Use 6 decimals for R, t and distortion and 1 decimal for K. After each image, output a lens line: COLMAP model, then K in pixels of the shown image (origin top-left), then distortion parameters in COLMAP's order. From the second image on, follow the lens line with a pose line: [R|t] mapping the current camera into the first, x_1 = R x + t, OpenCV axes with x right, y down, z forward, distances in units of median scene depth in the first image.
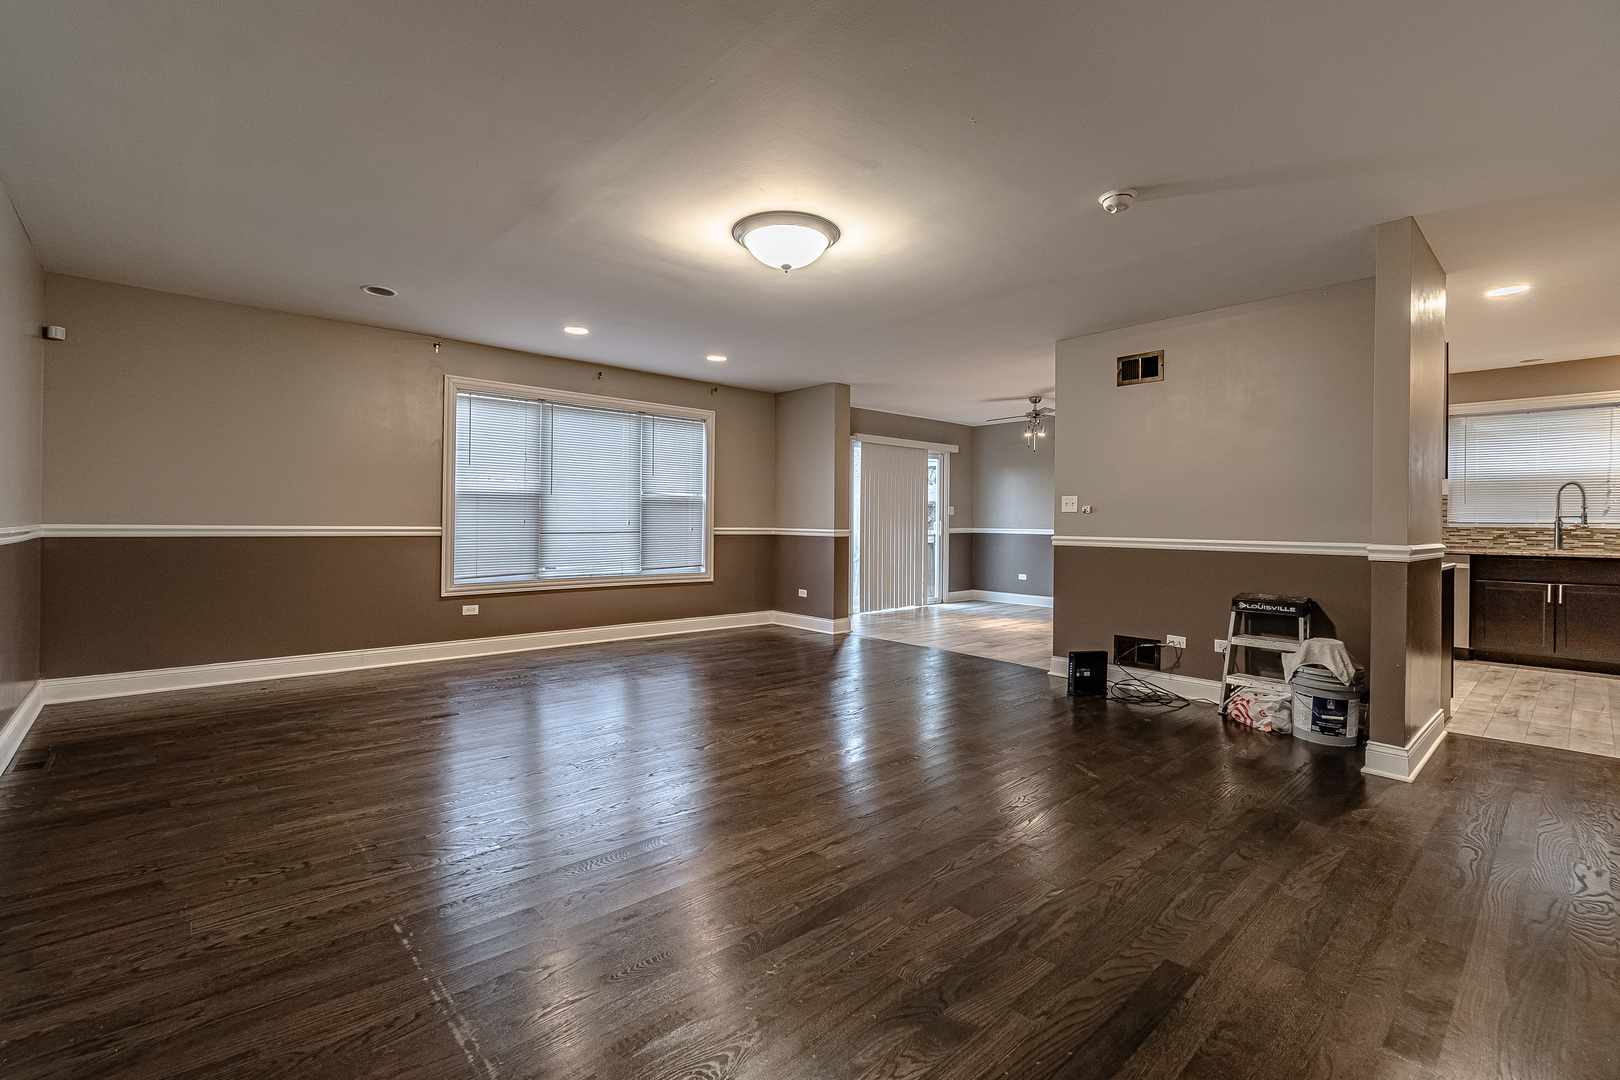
lens RADIAL K [[701.1, 0, 797.2], [0, 701.1, 528.9], [0, 0, 1]] dist [0.002251, -0.000717]
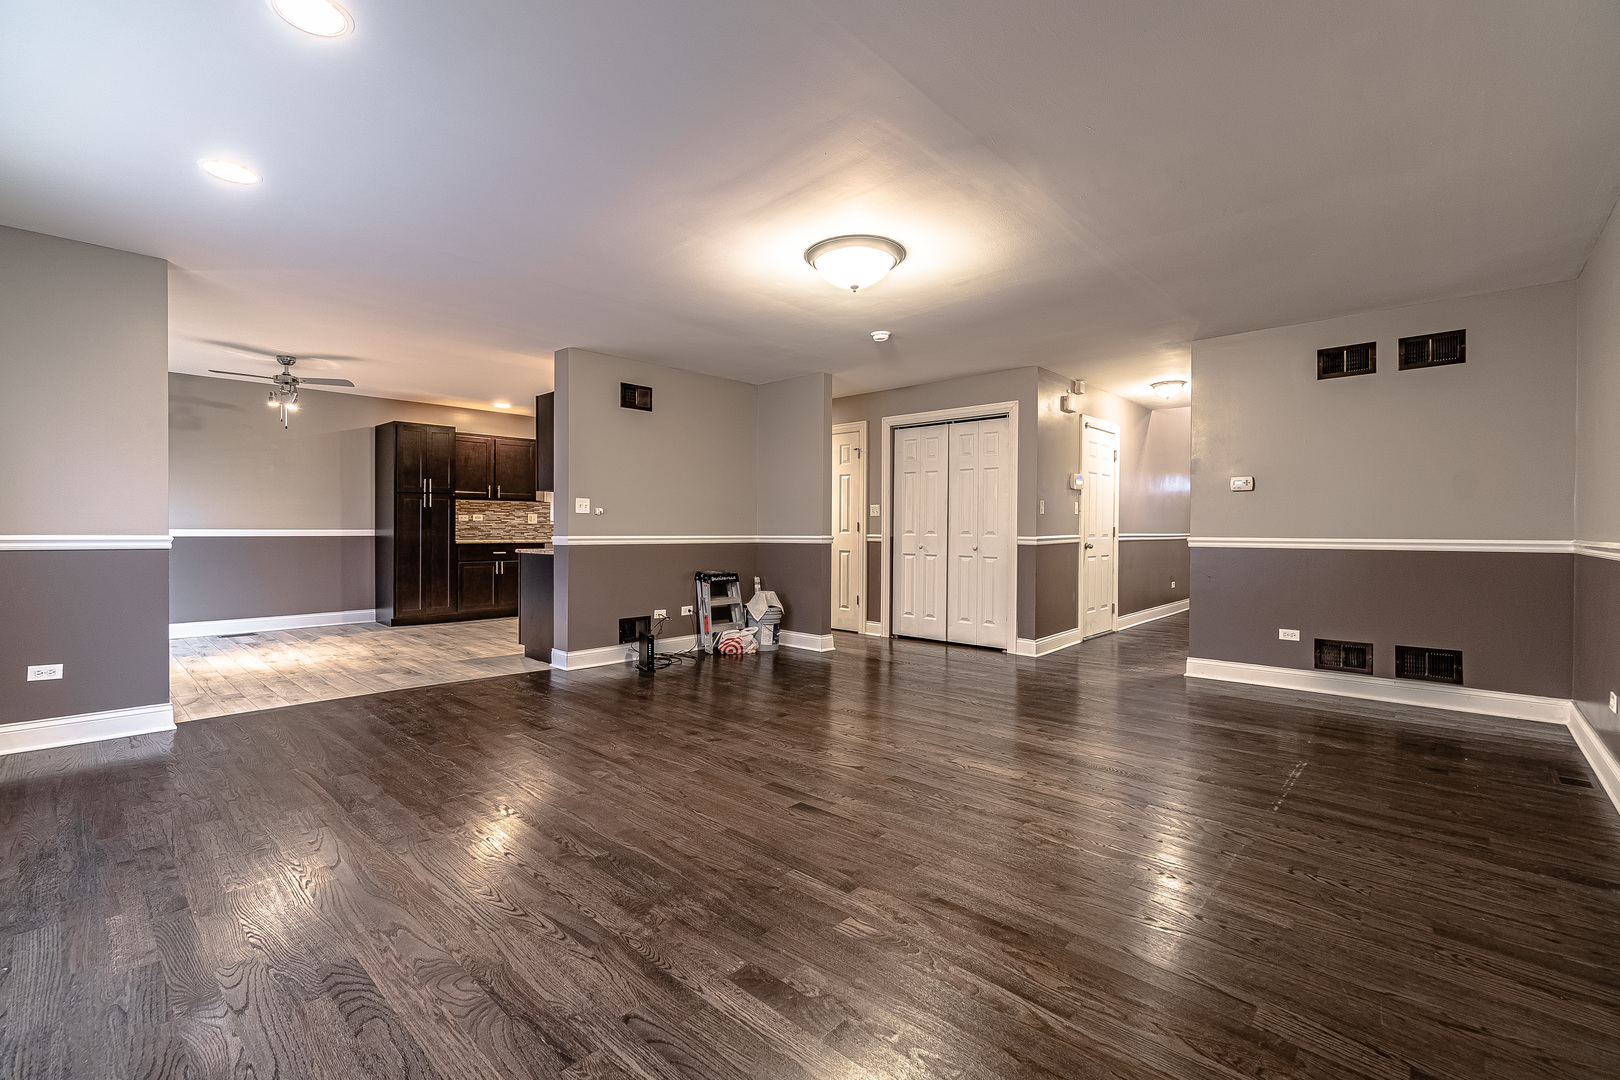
lens RADIAL K [[701.1, 0, 783.4], [0, 701.1, 530.6], [0, 0, 1]] dist [0.002251, -0.000717]
pose [[-0.072621, -0.014908, 0.997248, -0.592496], [0.001160, 0.999886, 0.015032, -0.011900], [-0.997359, 0.002248, -0.072596, 0.647644]]
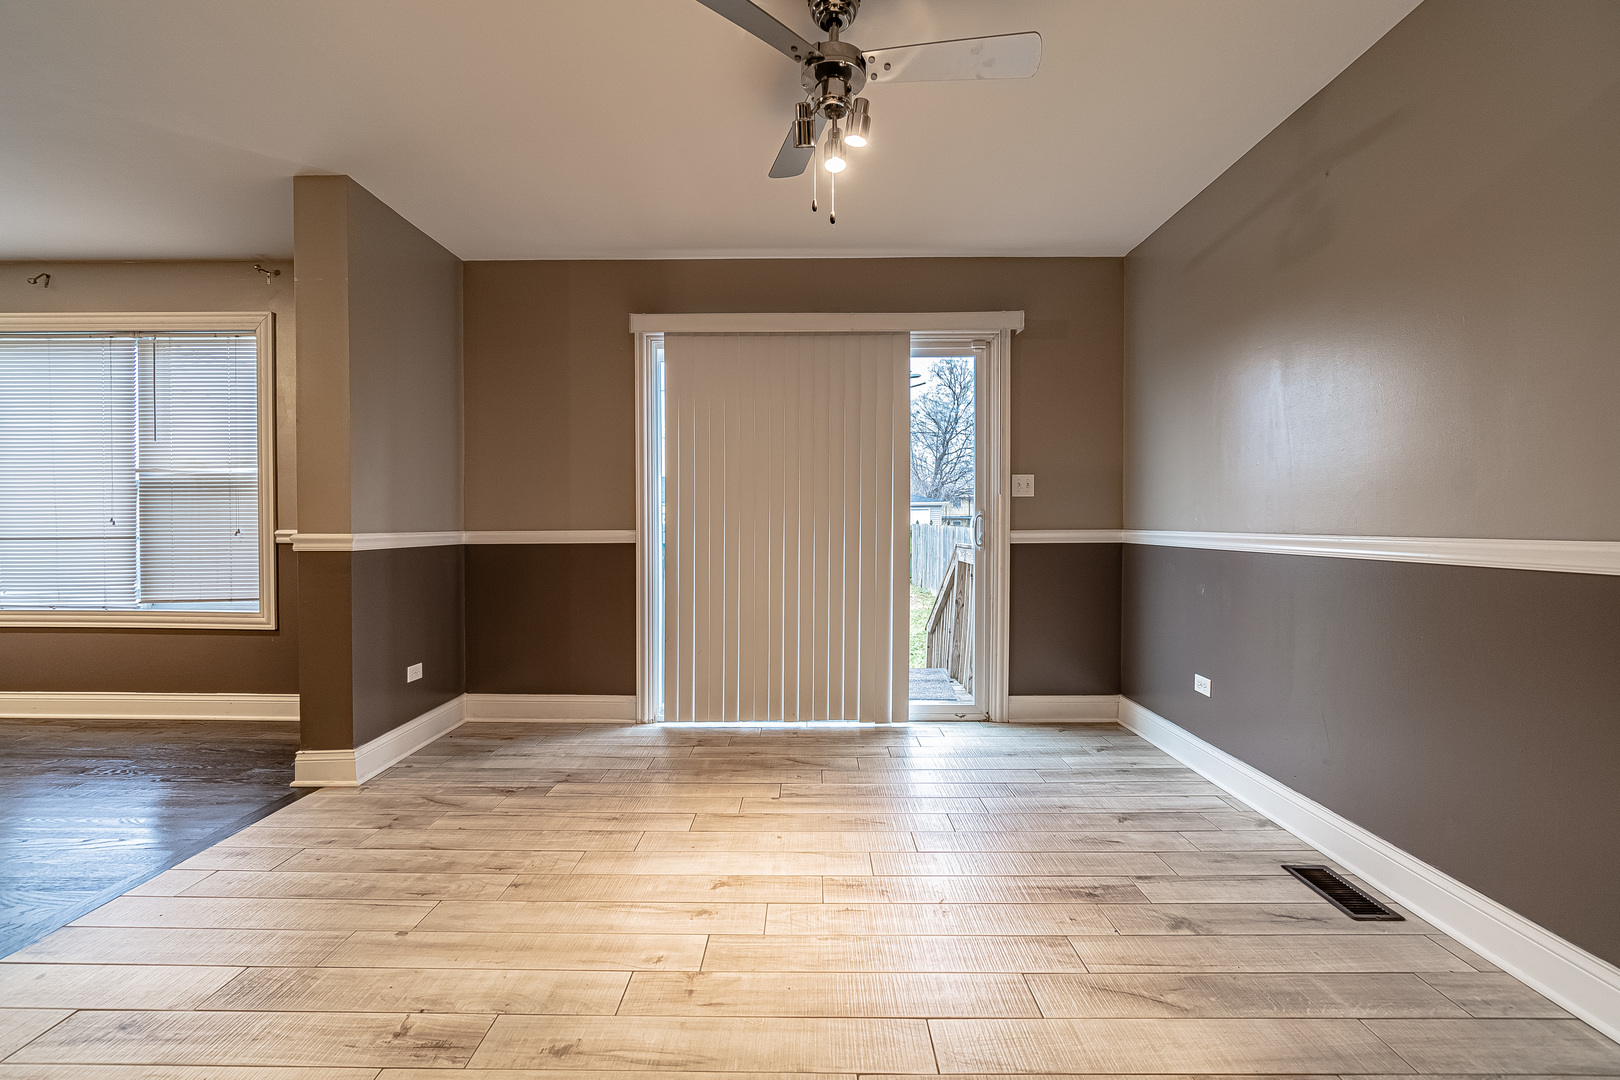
lens RADIAL K [[701.1, 0, 808.6], [0, 701.1, 543.2], [0, 0, 1]] dist [0.002251, -0.000717]
pose [[0.738342, 0.004791, -0.674409, 0.634424], [-0.000580, 0.999979, 0.006469, 0.005446], [0.674426, -0.004385, 0.738330, 1.025252]]
